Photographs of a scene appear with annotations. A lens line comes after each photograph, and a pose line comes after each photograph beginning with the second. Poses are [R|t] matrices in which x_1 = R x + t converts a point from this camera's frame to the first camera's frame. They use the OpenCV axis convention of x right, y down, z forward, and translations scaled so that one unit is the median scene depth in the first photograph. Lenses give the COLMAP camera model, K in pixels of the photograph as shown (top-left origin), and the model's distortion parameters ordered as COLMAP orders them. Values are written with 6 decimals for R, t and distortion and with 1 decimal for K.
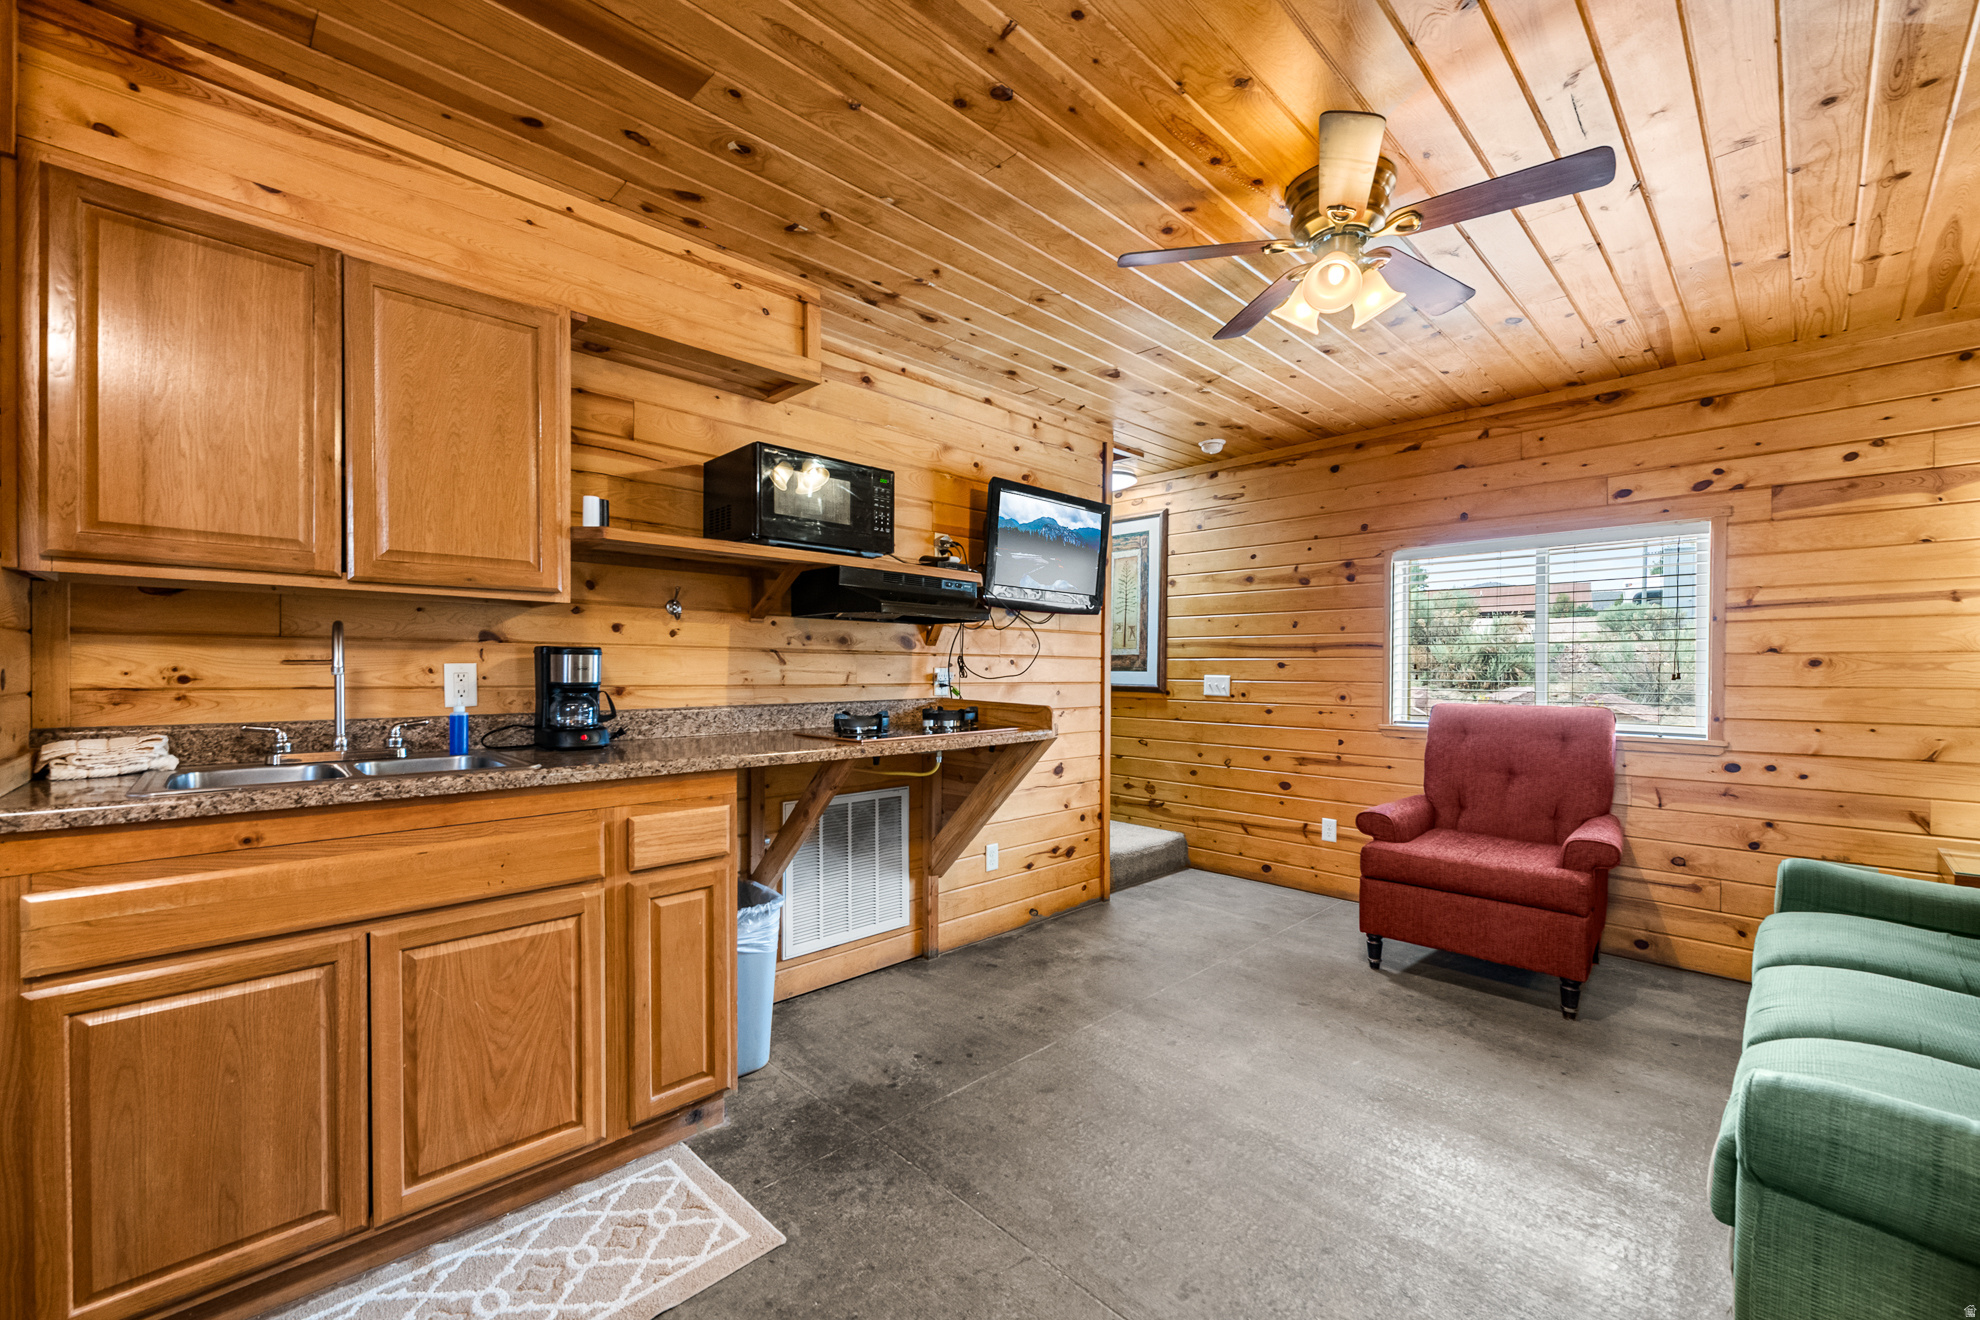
lens RADIAL K [[792.9, 0, 995.1], [0, 792.9, 680.7], [0, 0, 1]] dist [0.007130, -0.000011]
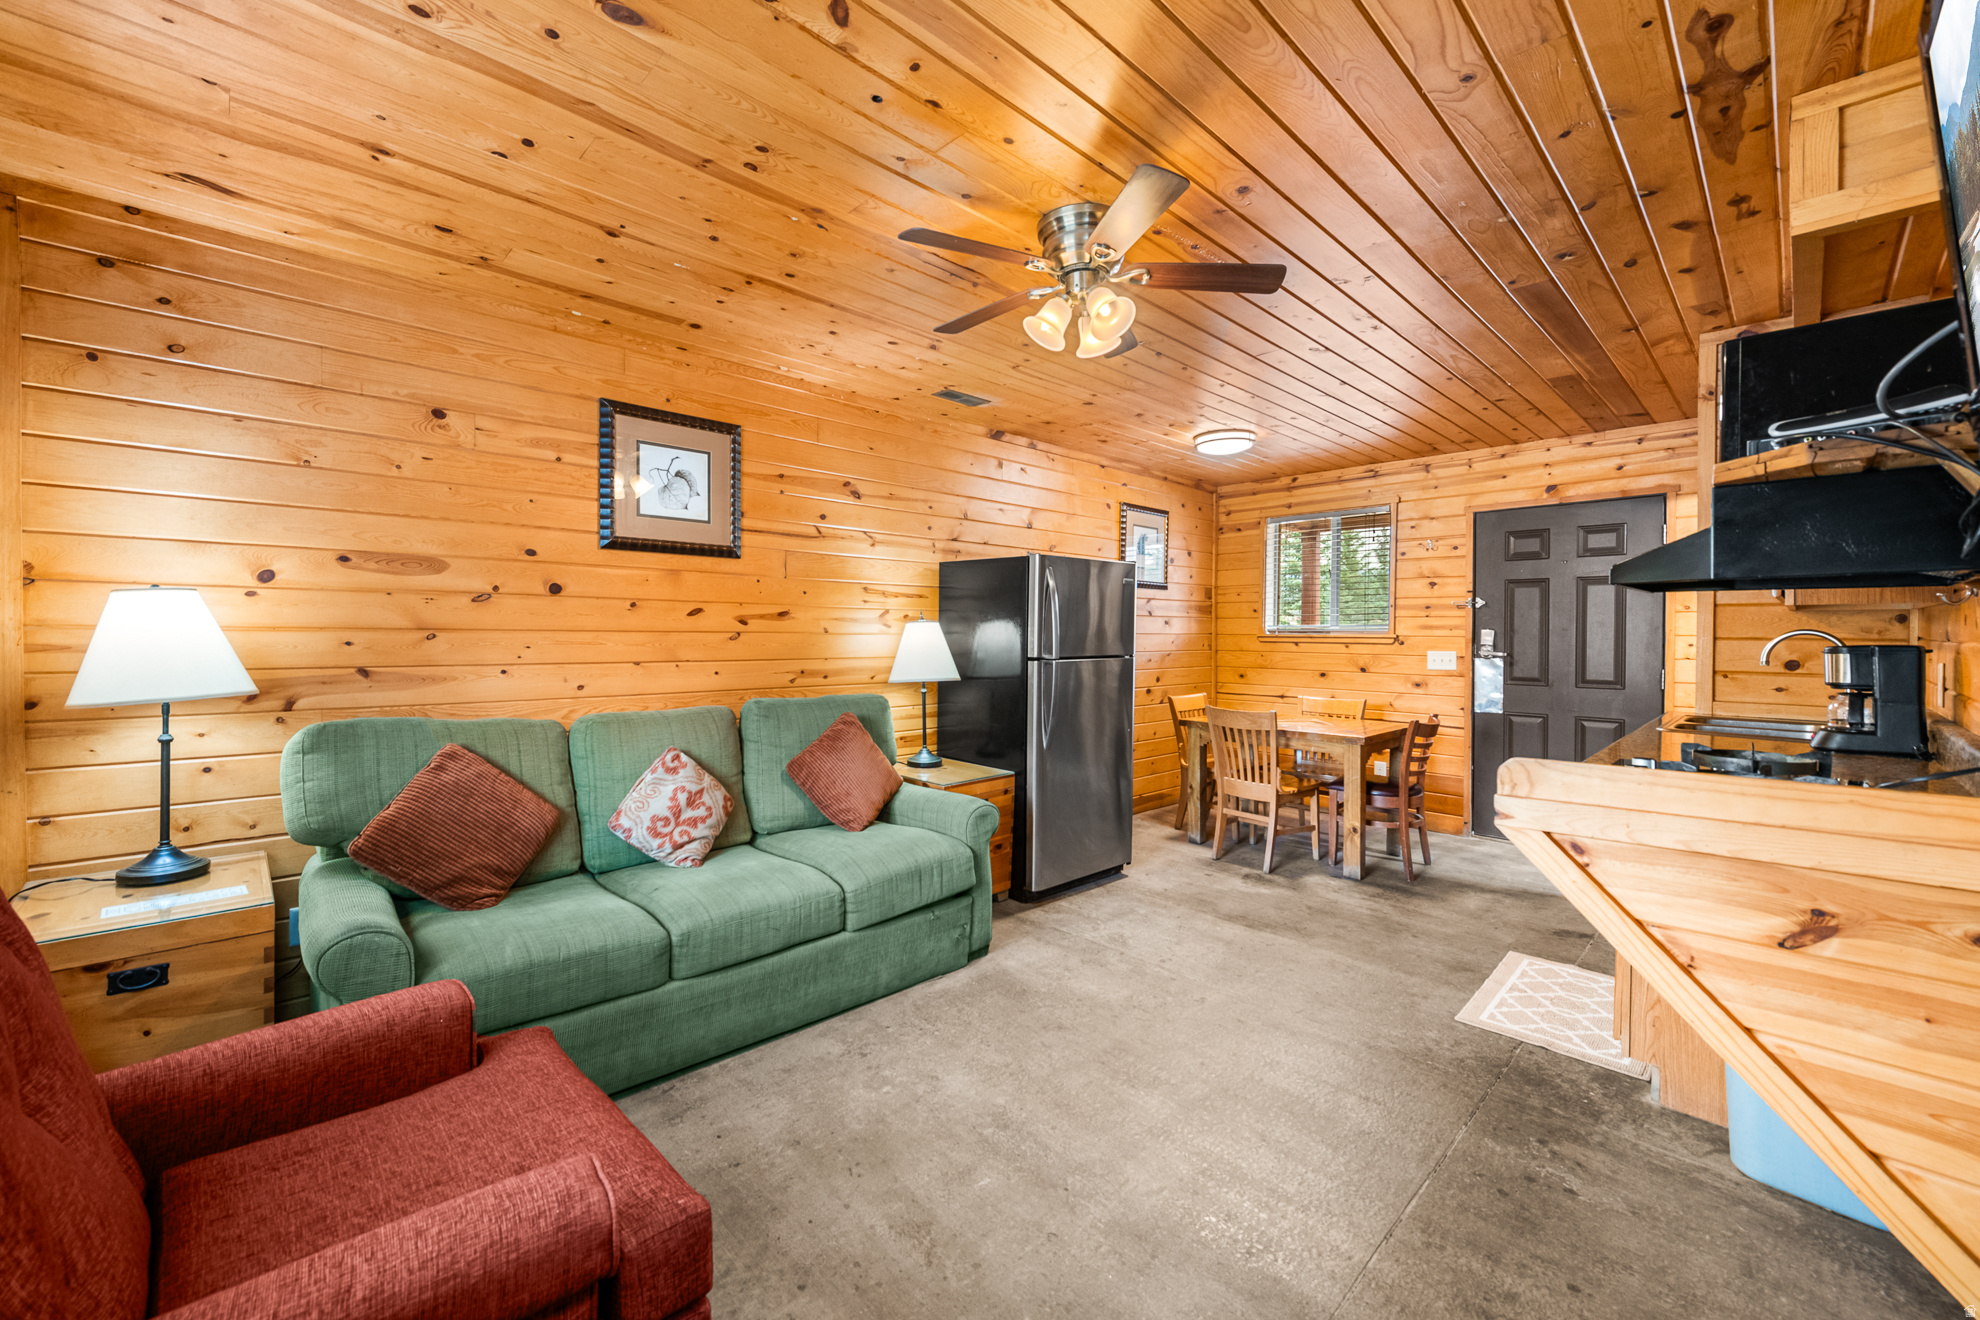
lens RADIAL K [[792.9, 0, 995.8], [0, 792.9, 646.3], [0, 0, 1]] dist [0.007130, -0.000011]
pose [[-0.999948, -0.009294, 0.004205, 0.393964], [-0.009134, 0.999293, 0.036465, -0.053341], [-0.004541, 0.036425, -0.999326, 1.543113]]
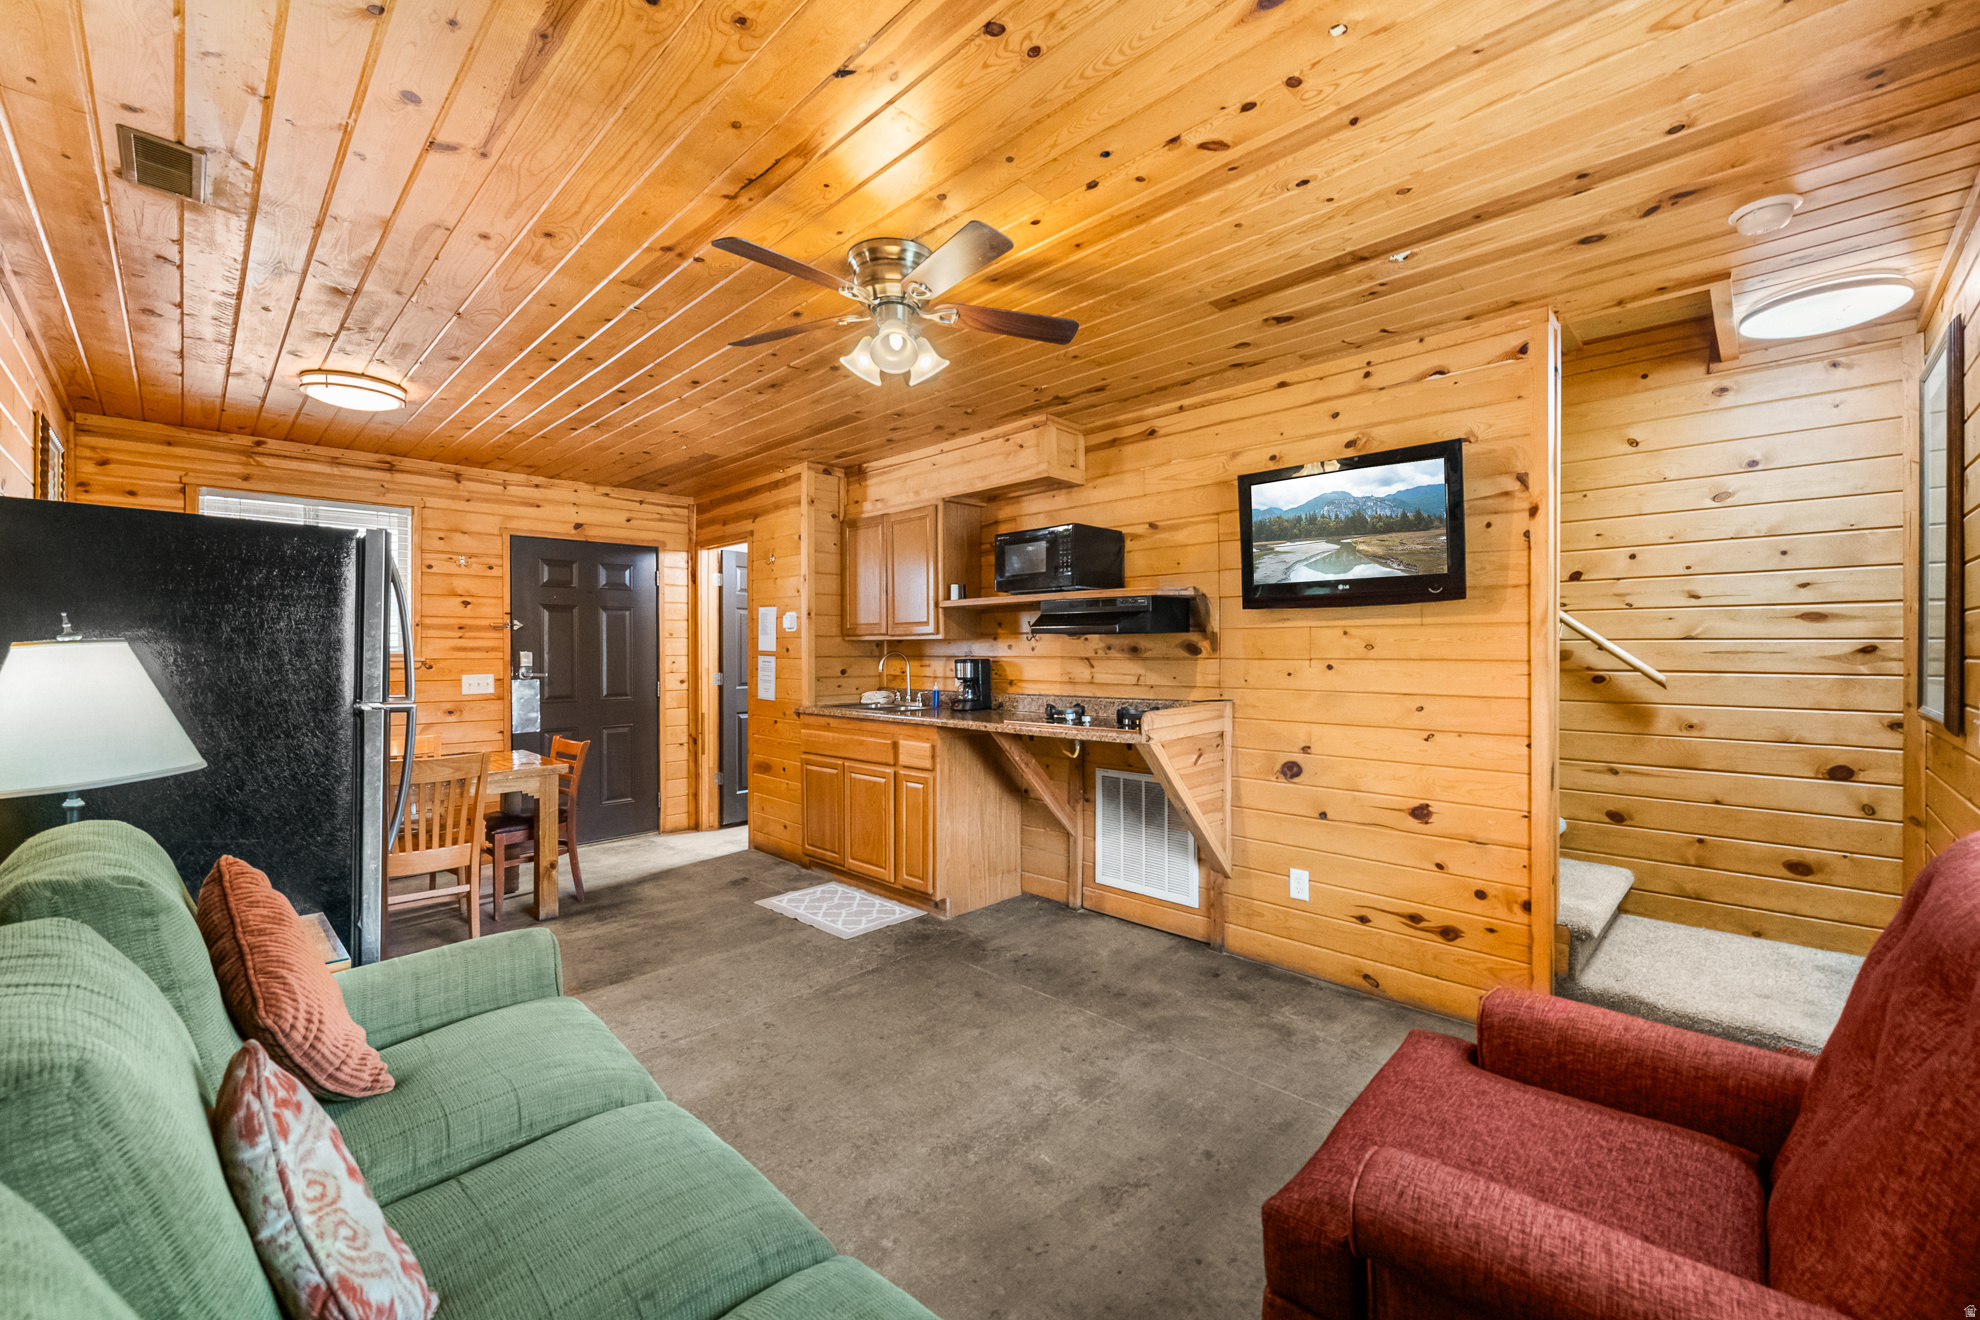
lens RADIAL K [[792.9, 0, 1003.7], [0, 792.9, 659.6], [0, 0, 1]] dist [0.007130, -0.000011]
pose [[0.023769, 0.005601, -0.999702, 1.137795], [-0.013263, 0.999898, 0.005287, -0.041696], [0.999629, 0.013134, 0.023841, 0.823263]]
